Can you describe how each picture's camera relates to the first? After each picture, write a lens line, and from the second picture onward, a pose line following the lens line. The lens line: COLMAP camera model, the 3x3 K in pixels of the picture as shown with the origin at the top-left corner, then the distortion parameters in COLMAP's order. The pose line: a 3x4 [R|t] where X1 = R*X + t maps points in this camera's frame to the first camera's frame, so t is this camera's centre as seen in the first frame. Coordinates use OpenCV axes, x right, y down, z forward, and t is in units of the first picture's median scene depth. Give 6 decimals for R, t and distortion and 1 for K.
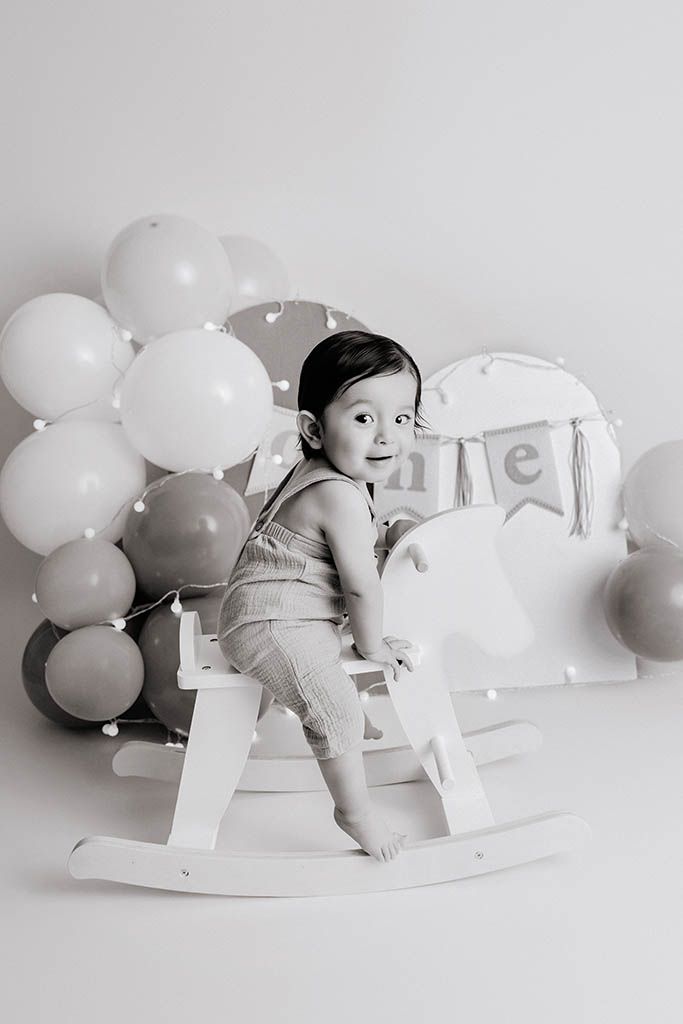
lens RADIAL K [[881.4, 0, 341.5], [0, 881.4, 512.0], [0, 0, 1]] dist [-0.008748, -0.003360]
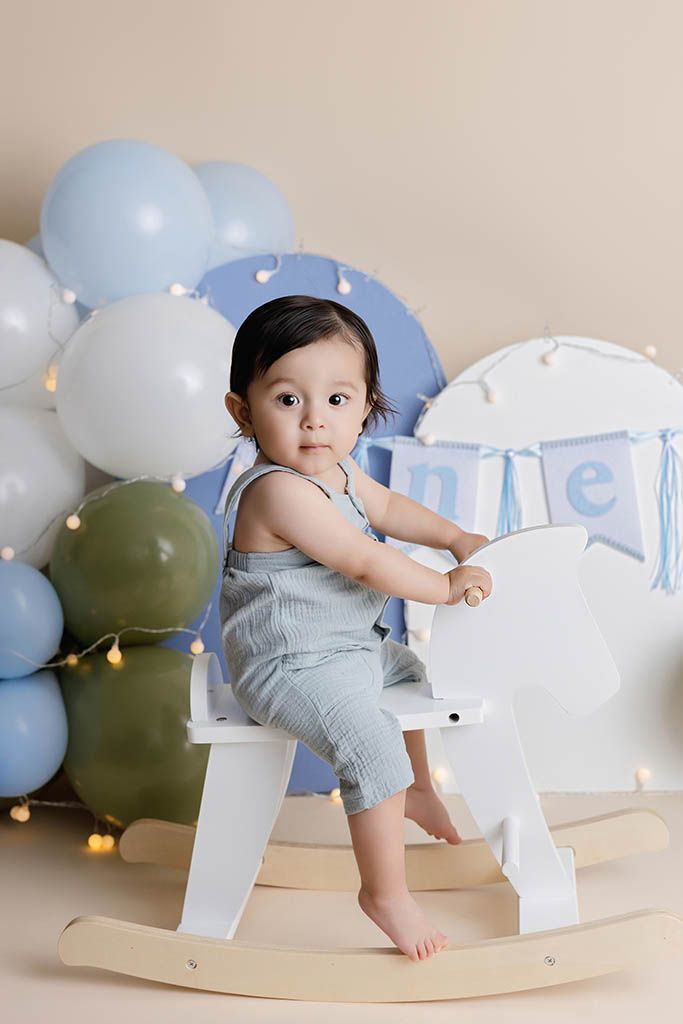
lens RADIAL K [[1493.3, 0, 341.5], [0, 1493.3, 512.0], [0, 0, 1]] dist [0.011589, 0.044193]
pose [[0.997257, 0.046323, -0.057731, 0.070497], [-0.047569, 0.998660, -0.020399, 0.000382], [0.056709, 0.023089, 0.998124, -0.258208]]
